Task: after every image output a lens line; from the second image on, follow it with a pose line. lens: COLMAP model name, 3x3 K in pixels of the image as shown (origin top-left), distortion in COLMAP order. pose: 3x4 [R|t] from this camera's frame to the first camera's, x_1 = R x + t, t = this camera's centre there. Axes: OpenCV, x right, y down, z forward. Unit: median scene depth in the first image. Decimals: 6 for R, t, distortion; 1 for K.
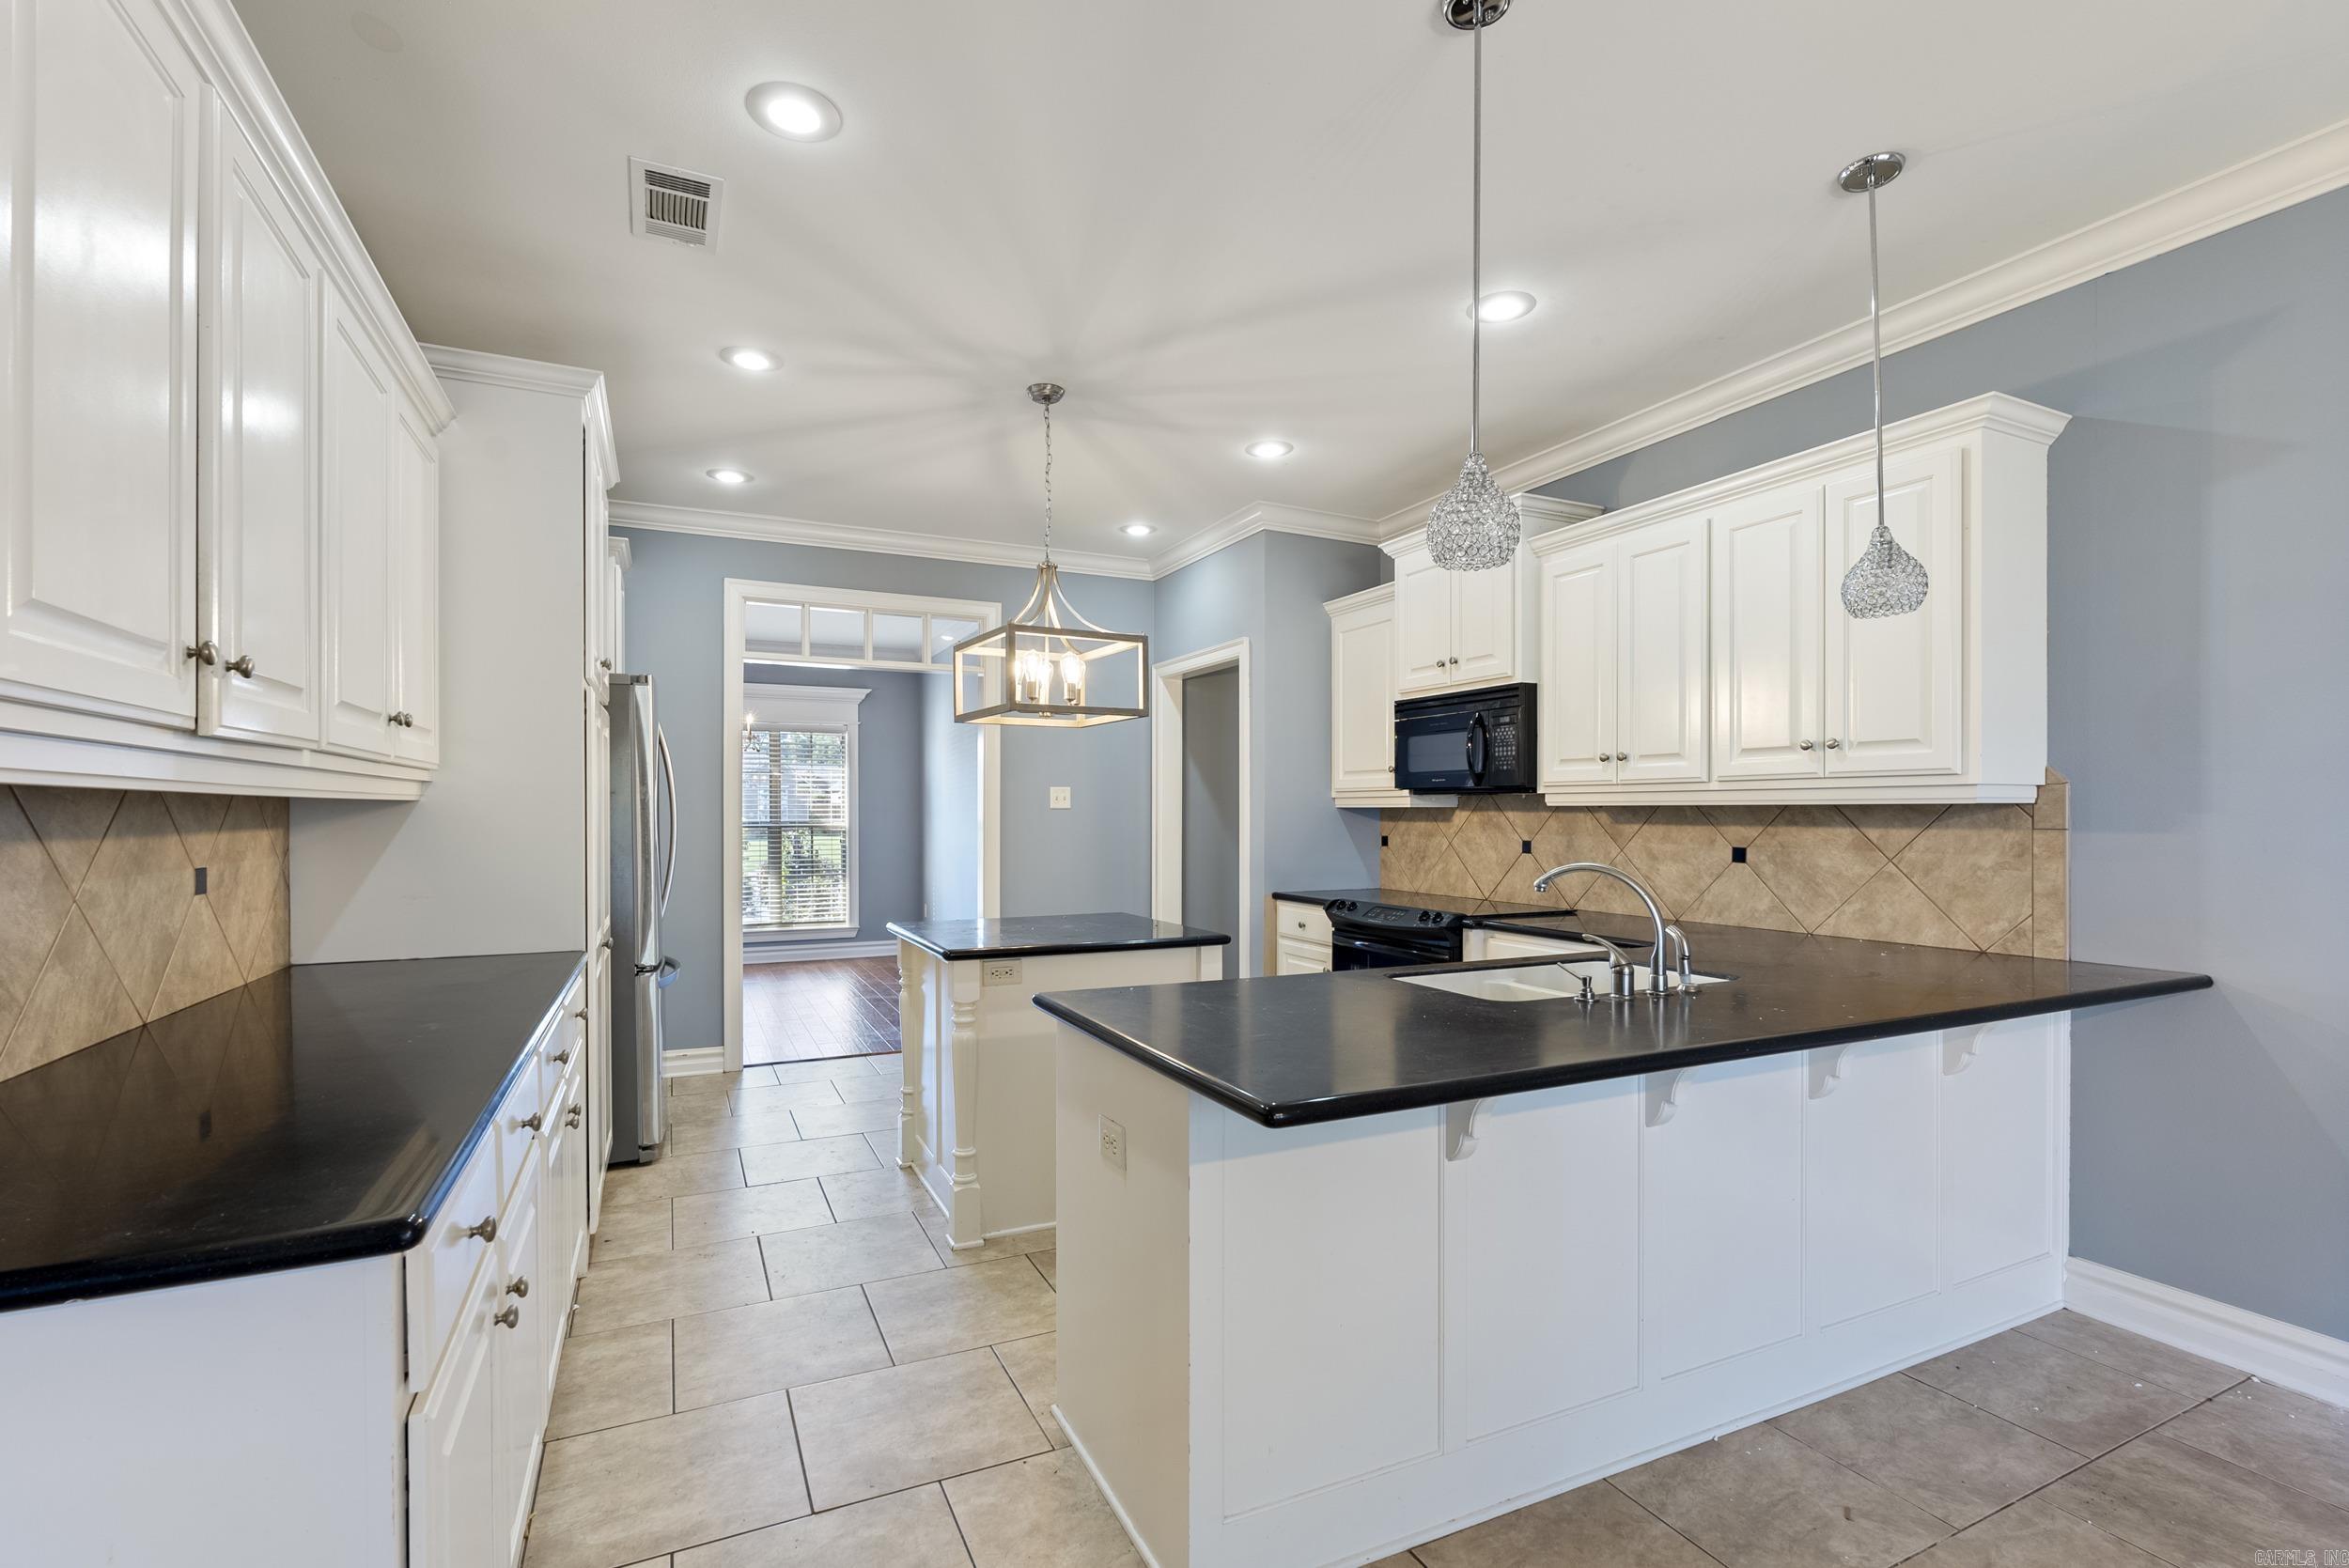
lens RADIAL K [[1042.3, 0, 1182.2], [0, 1042.3, 820.7], [0, 0, 1]] dist [-0.004831, 0.000540]
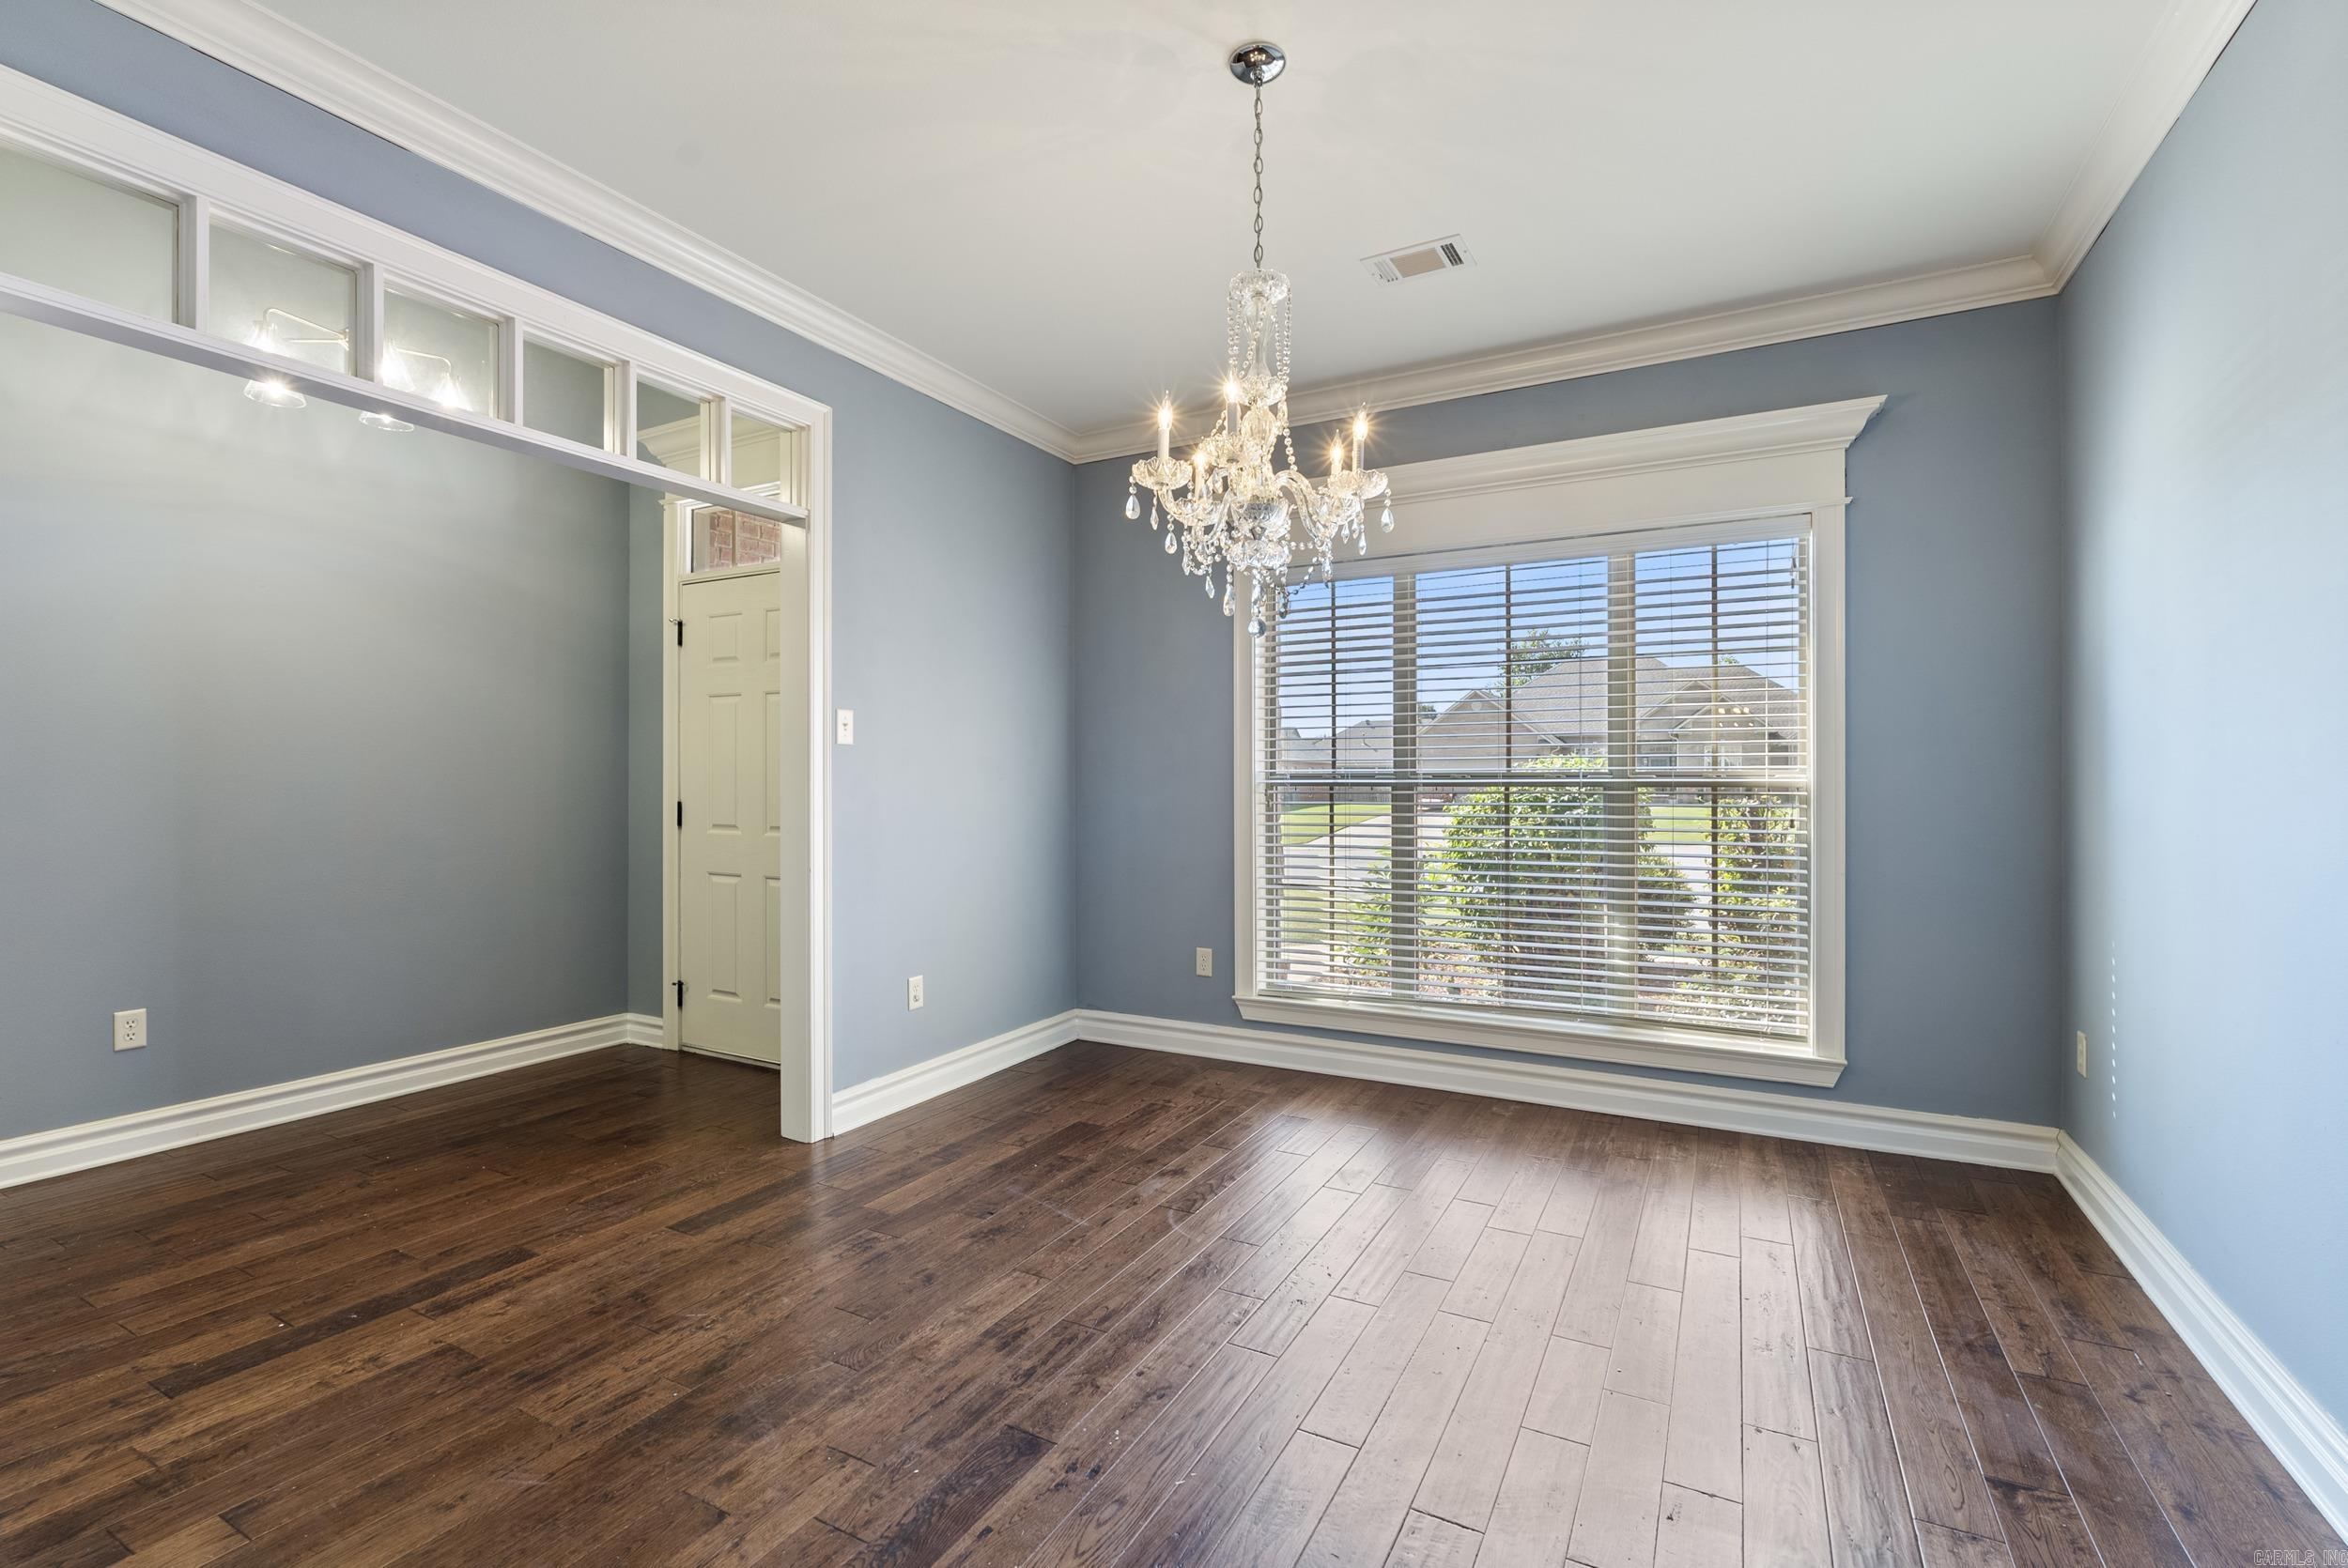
lens RADIAL K [[1041.8, 0, 1176.9], [0, 1041.8, 788.8], [0, 0, 1]] dist [-0.004831, 0.000540]
pose [[0.581531, 0.008225, -0.813483, -0.578425], [-0.005392, 0.999966, 0.006257, 0.017697], [0.813507, 0.000748, 0.581555, 2.291771]]
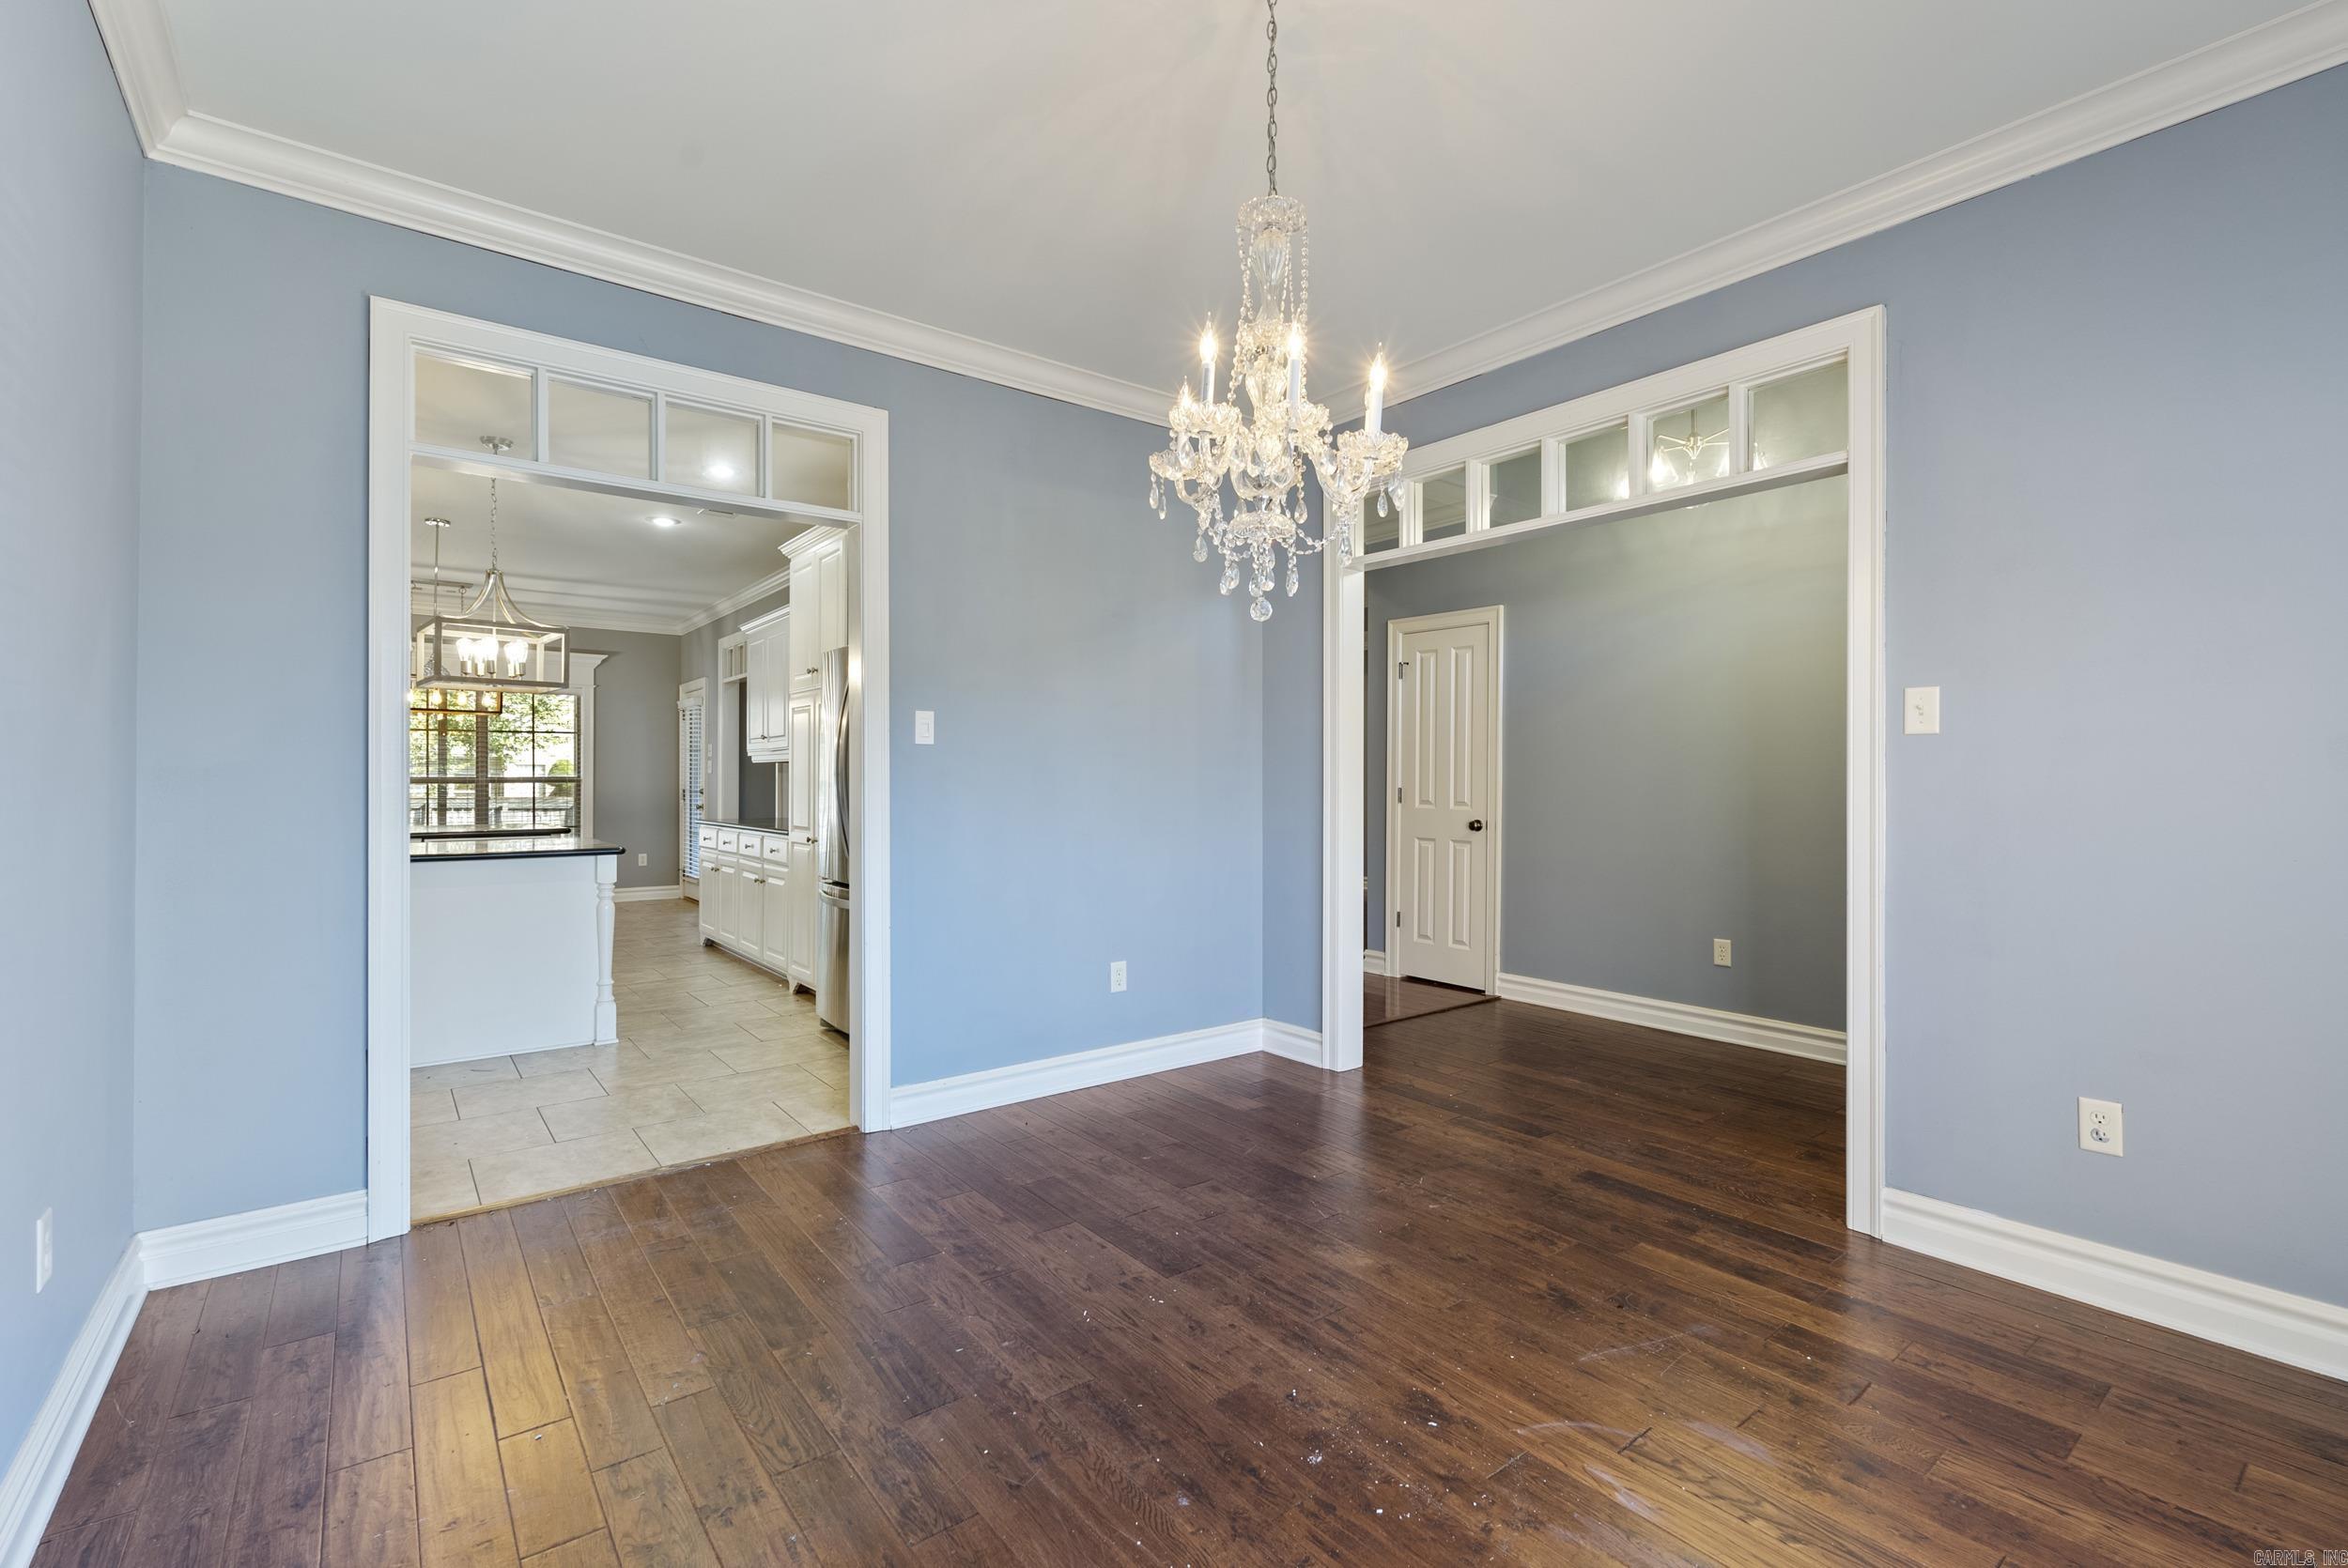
lens RADIAL K [[1041.8, 0, 1183.2], [0, 1041.8, 779.0], [0, 0, 1]] dist [-0.004831, 0.000540]
pose [[-0.977553, -0.001959, -0.210679, -1.013625], [-0.003212, 0.999979, 0.005605, 0.011204], [0.210664, 0.006156, -0.977539, 3.559874]]
